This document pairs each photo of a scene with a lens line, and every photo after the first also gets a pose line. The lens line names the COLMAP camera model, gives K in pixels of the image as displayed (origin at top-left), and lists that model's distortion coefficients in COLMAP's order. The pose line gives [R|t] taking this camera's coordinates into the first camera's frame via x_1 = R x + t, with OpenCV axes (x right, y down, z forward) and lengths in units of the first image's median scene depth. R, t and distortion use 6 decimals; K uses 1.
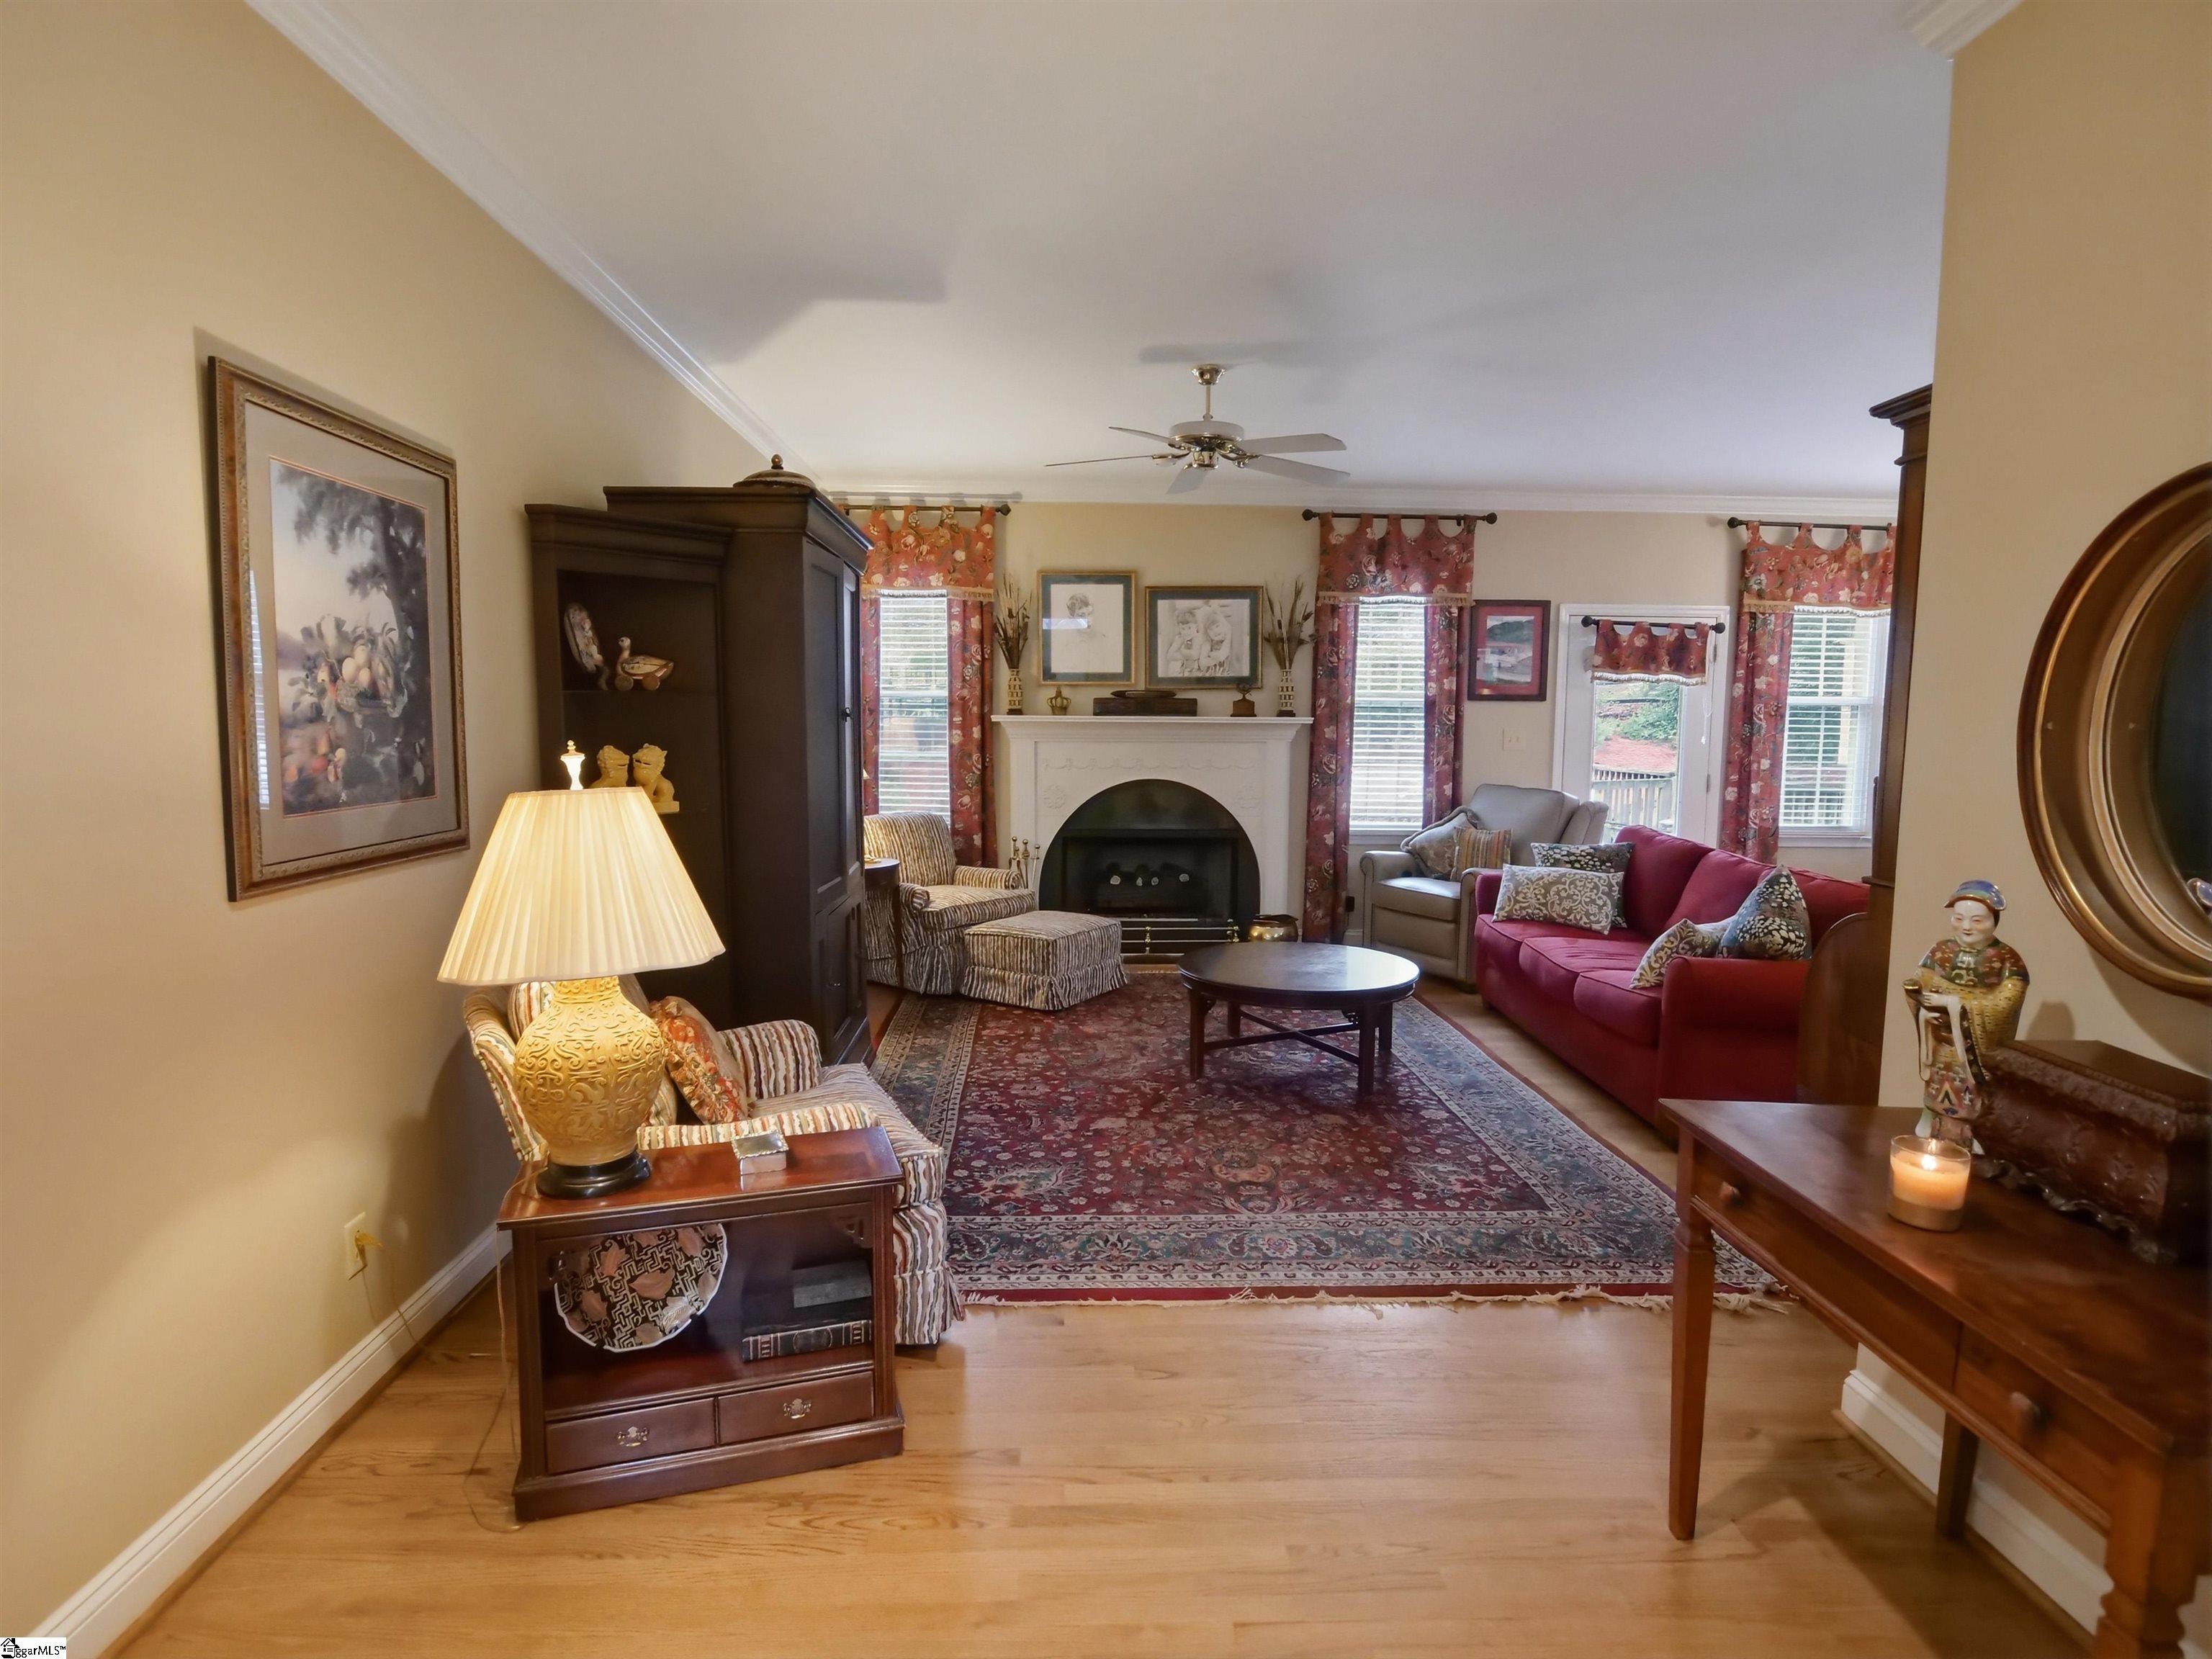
lens RADIAL K [[1193.7, 0, 1099.6], [0, 1193.7, 837.8], [0, 0, 1]] dist [-0.008236, -0.005929]
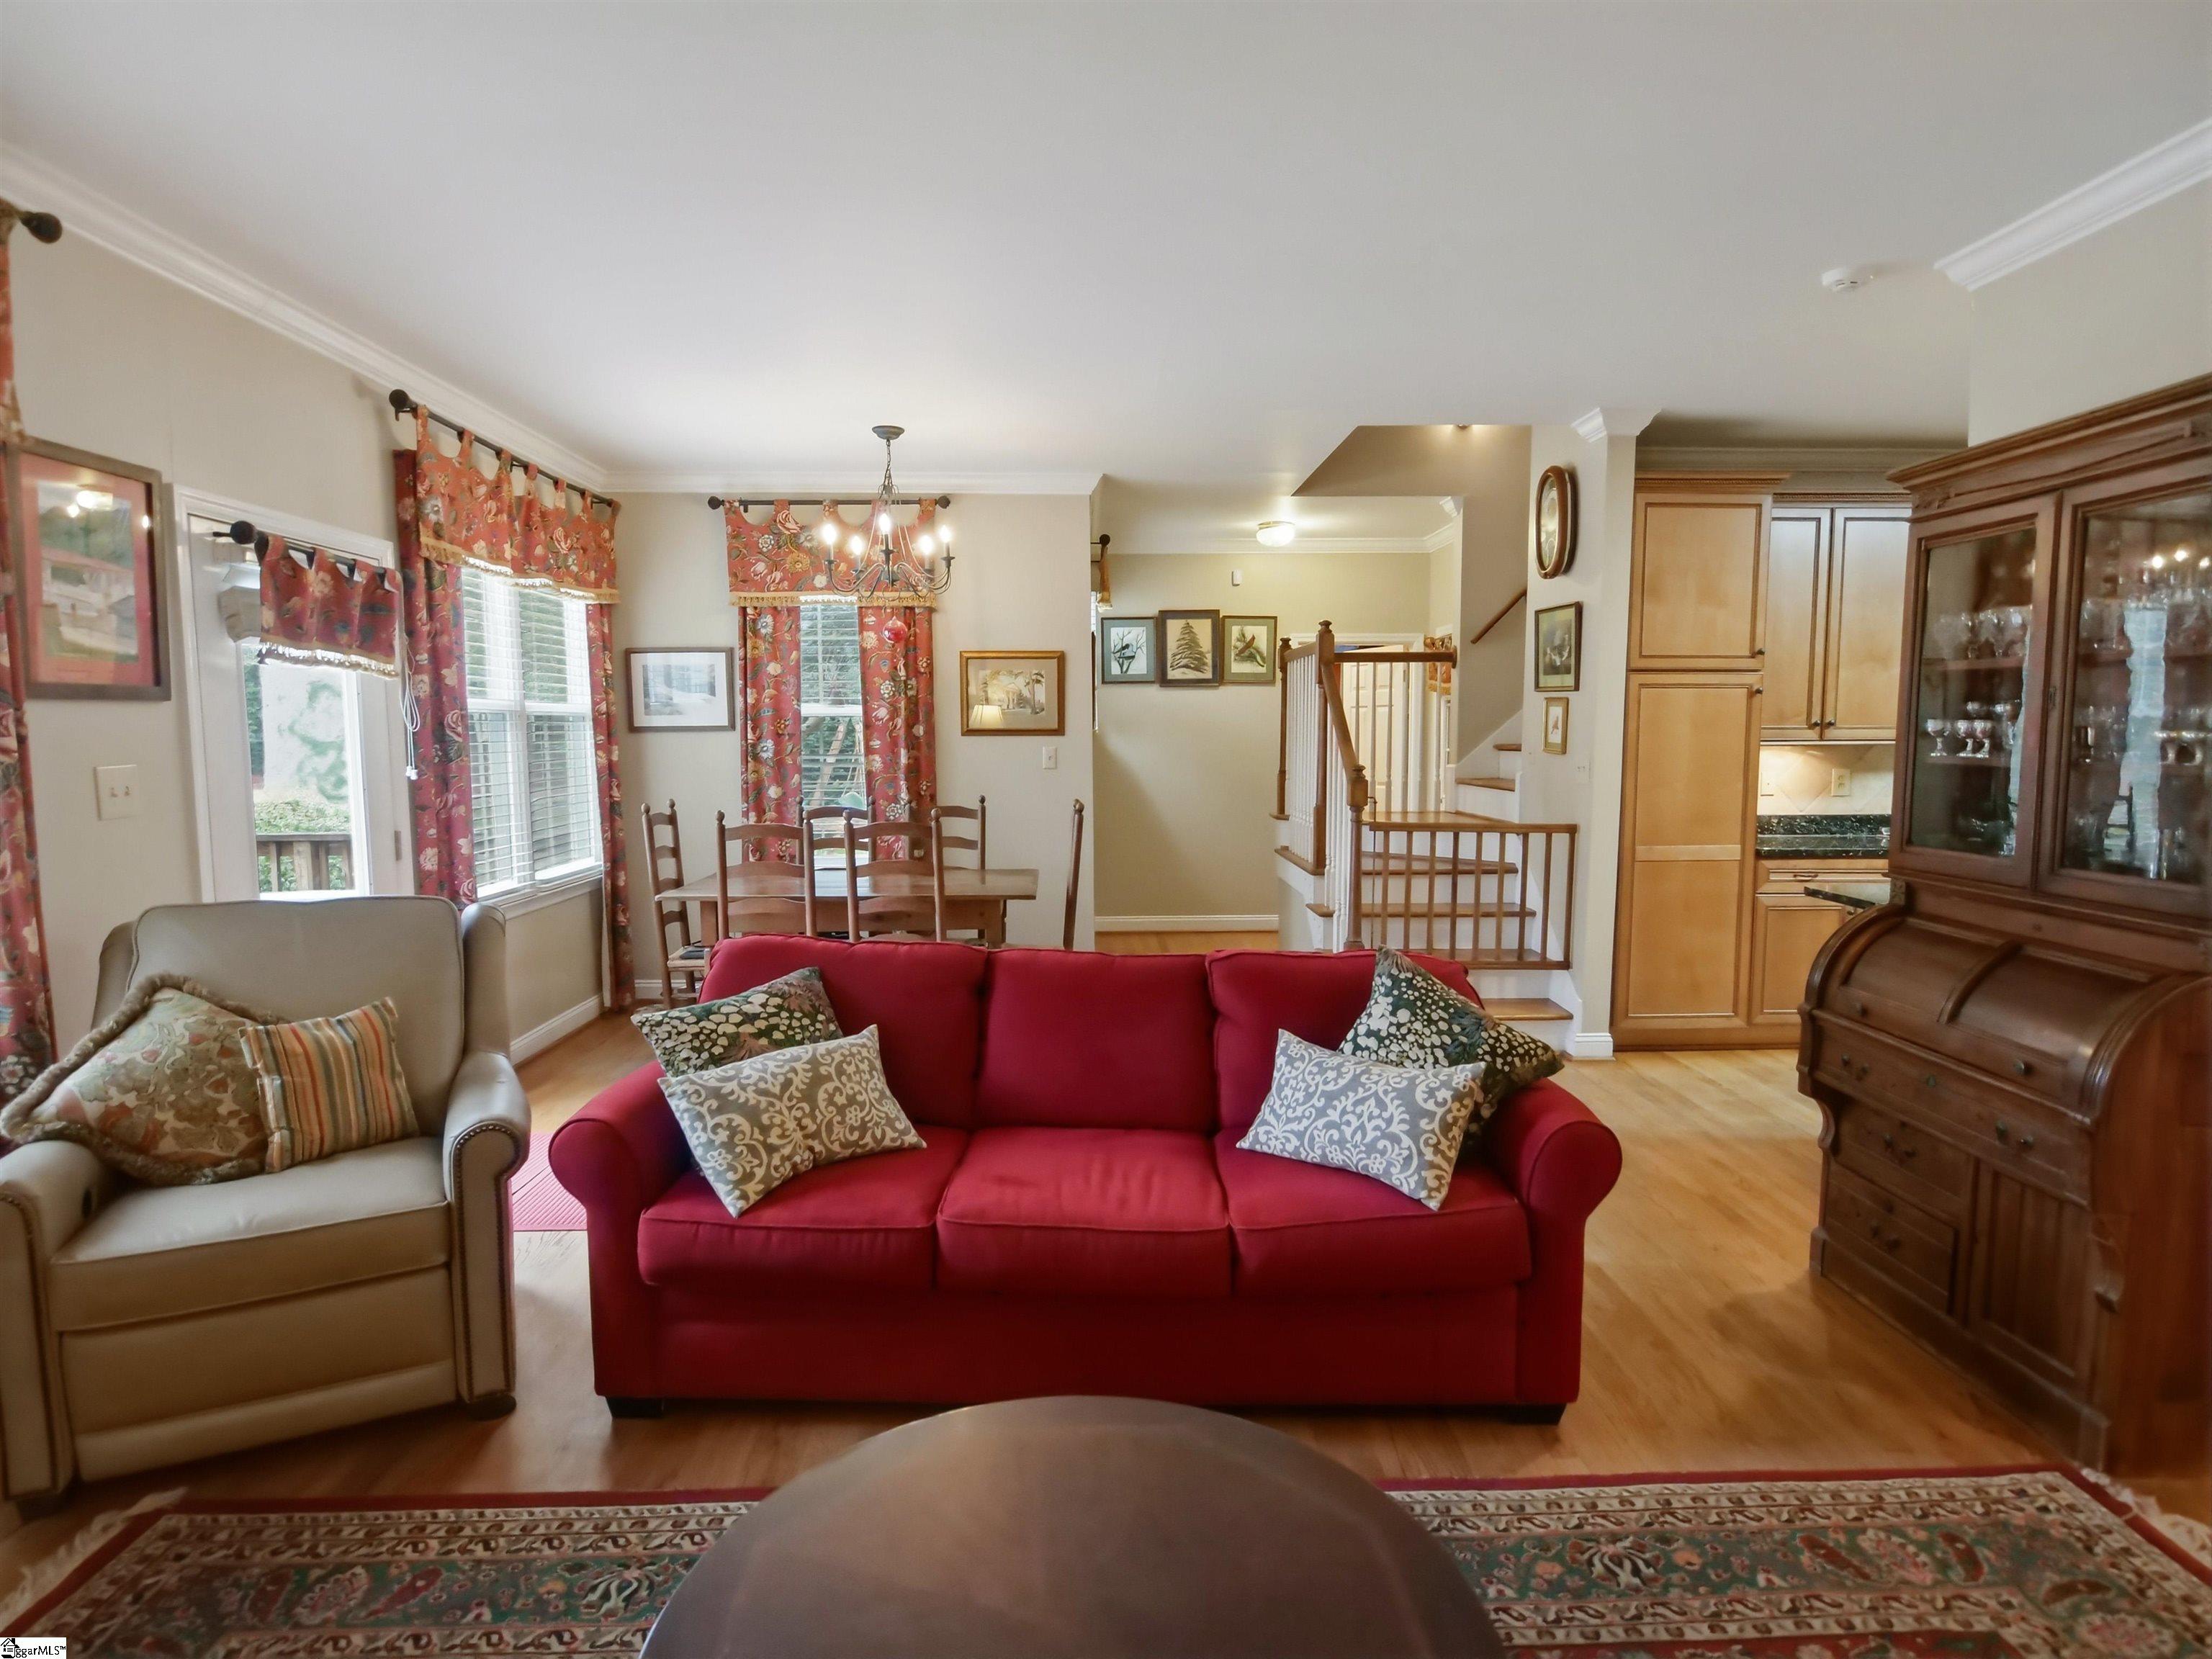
lens RADIAL K [[1193.7, 0, 1110.6], [0, 1193.7, 833.8], [0, 0, 1]] dist [-0.008236, -0.005929]
pose [[0.012344, -0.095908, 0.995314, -0.064262], [0.105647, 0.989943, 0.094080, -0.072221], [-0.994327, 0.103991, 0.022353, 0.665189]]
